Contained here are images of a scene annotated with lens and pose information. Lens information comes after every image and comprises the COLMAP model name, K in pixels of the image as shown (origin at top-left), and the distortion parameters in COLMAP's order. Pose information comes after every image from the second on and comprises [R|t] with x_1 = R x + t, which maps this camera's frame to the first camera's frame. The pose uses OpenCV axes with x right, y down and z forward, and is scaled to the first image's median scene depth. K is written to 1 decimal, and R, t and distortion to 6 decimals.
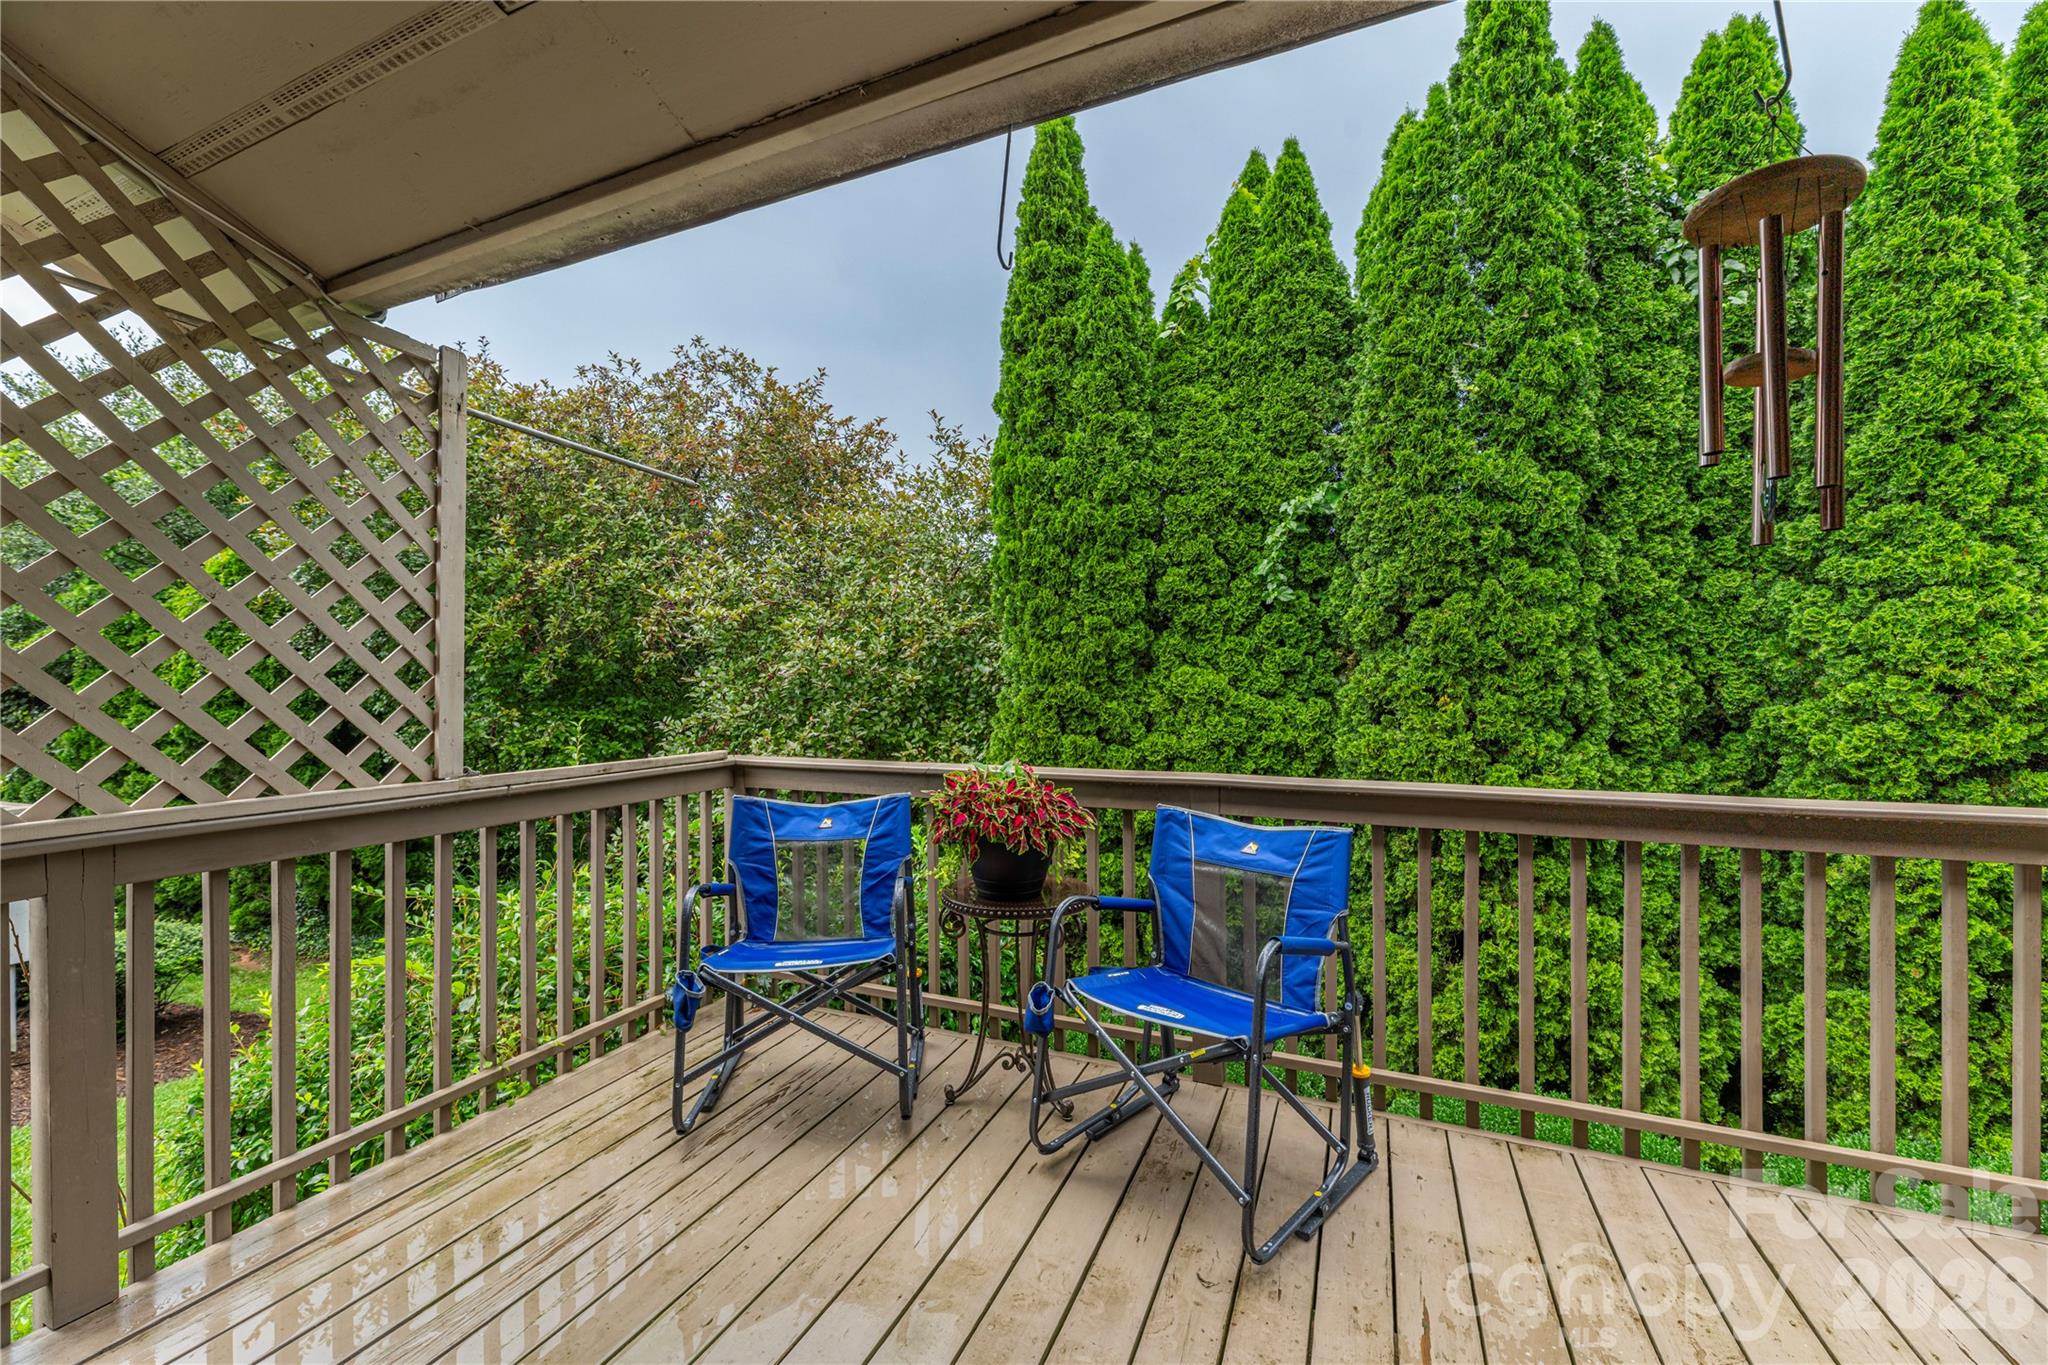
lens RADIAL K [[837.1, 0, 1024.5], [0, 837.1, 692.5], [0, 0, 1]] dist [0.003469, -0.000067]
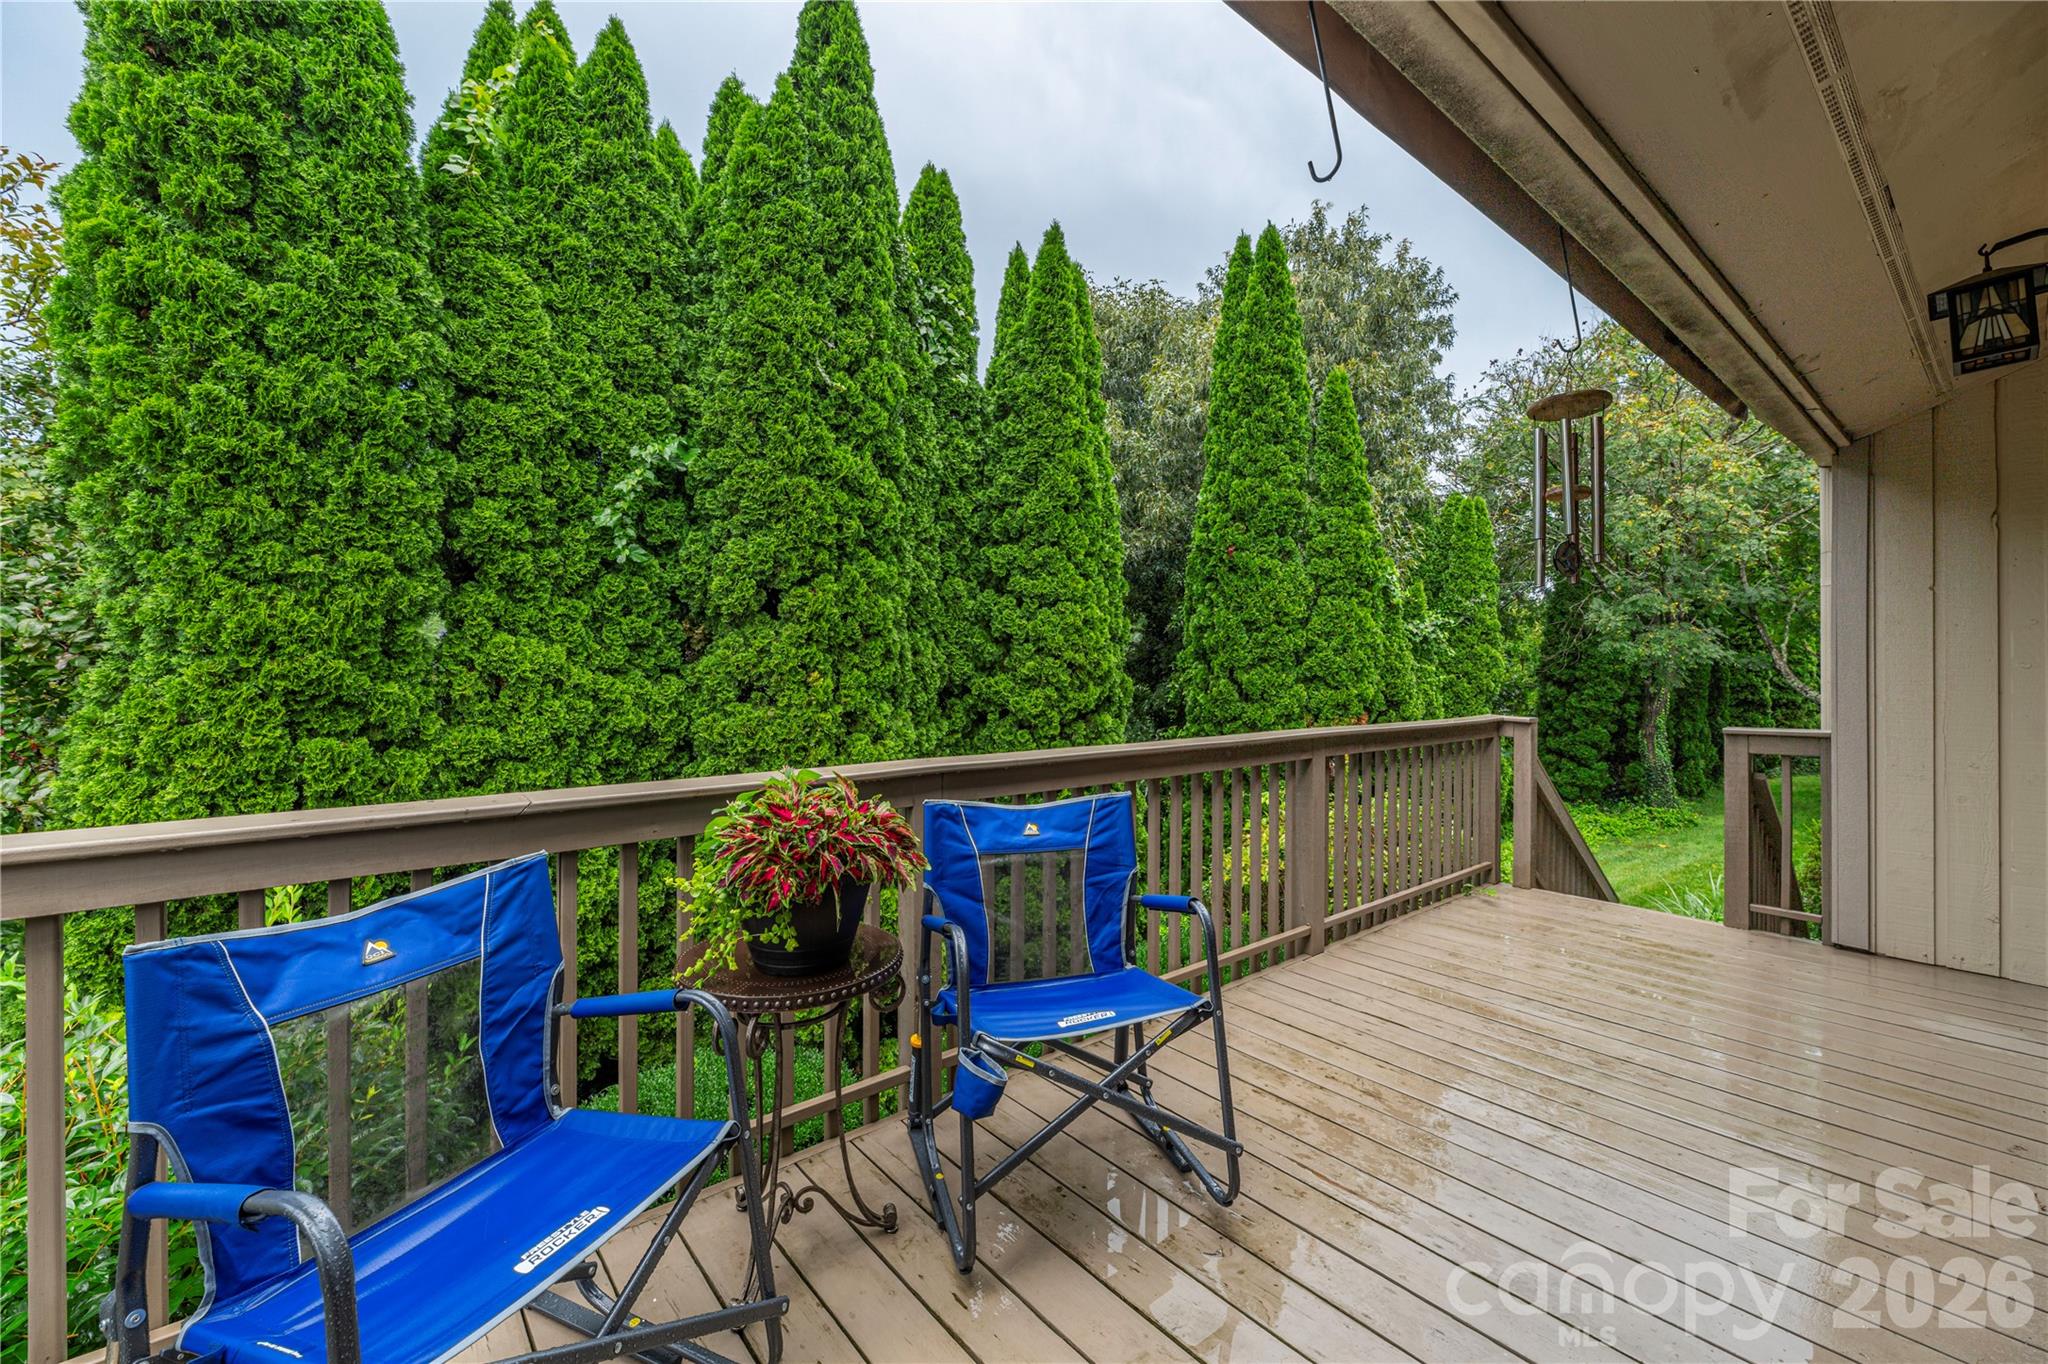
lens RADIAL K [[837.1, 0, 1031.7], [0, 837.1, 666.5], [0, 0, 1]] dist [0.003469, -0.000067]
pose [[0.449605, 0.000989, 0.893227, -0.285610], [0.001825, 0.999996, -0.002026, -0.000100], [-0.893225, 0.002541, 0.449602, 0.270999]]
